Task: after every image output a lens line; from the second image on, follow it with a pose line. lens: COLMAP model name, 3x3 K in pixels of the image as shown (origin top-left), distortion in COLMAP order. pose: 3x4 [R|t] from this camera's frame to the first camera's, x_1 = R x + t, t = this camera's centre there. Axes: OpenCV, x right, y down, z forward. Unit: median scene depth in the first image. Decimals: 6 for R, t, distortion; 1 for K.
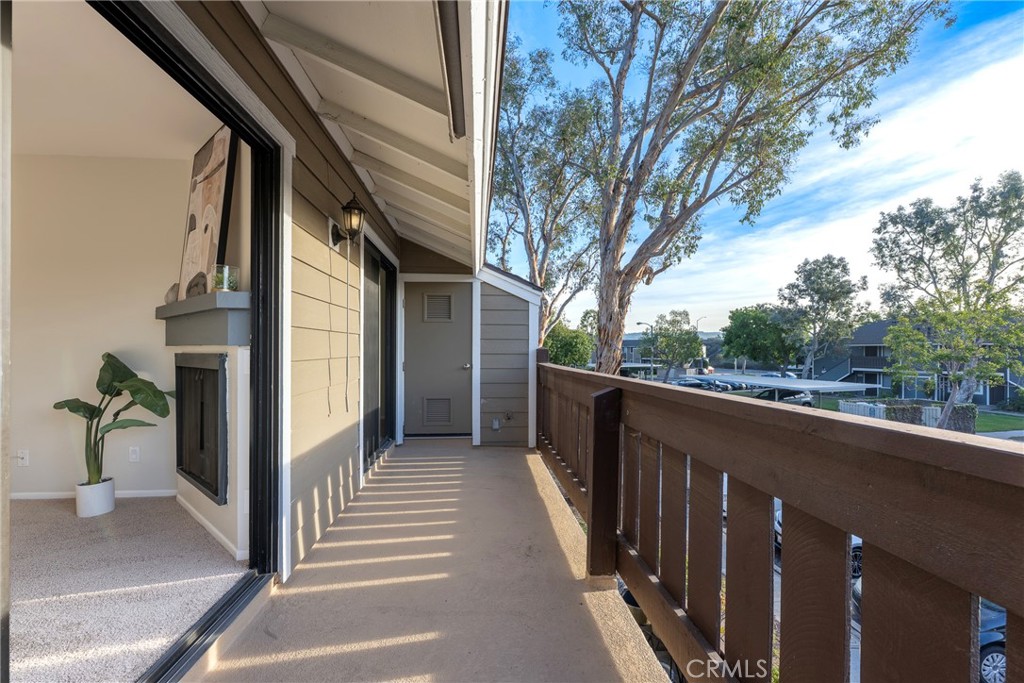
lens RADIAL K [[411.9, 0, 511.0], [0, 411.9, 347.4], [0, 0, 1]] dist [-0.000277, -0.000264]
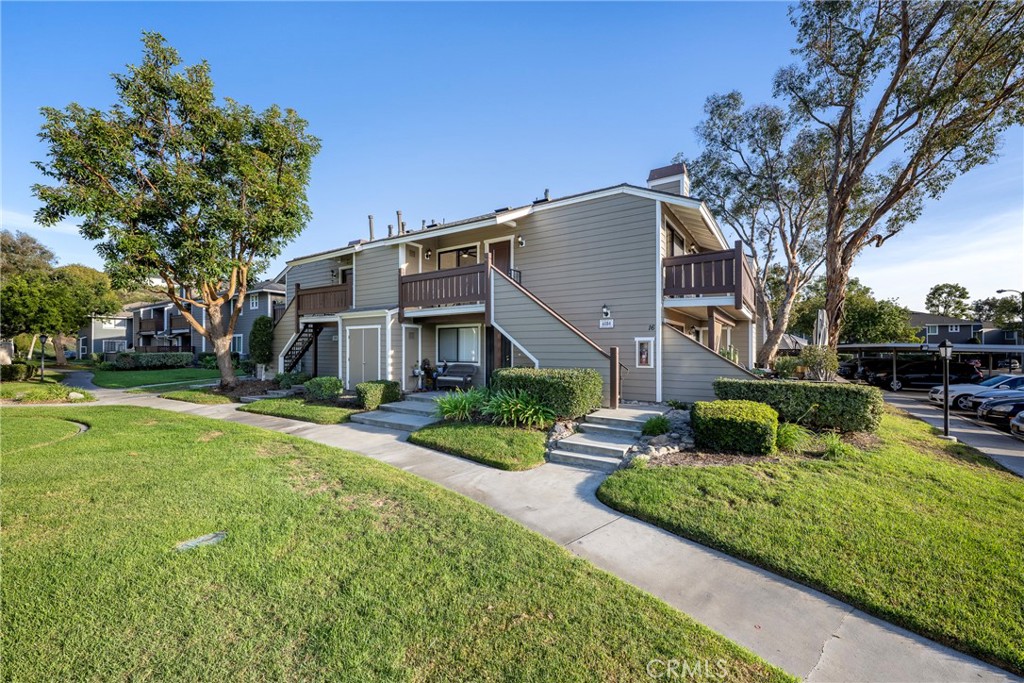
lens RADIAL K [[411.9, 0, 511.0], [0, 411.9, 347.4], [0, 0, 1]] dist [-0.000277, -0.000264]
pose [[0.782518, -0.005750, -0.622602, 0.222383], [0.003699, 0.999983, -0.004587, 0.206320], [0.622617, 0.001286, 0.782525, -0.953392]]
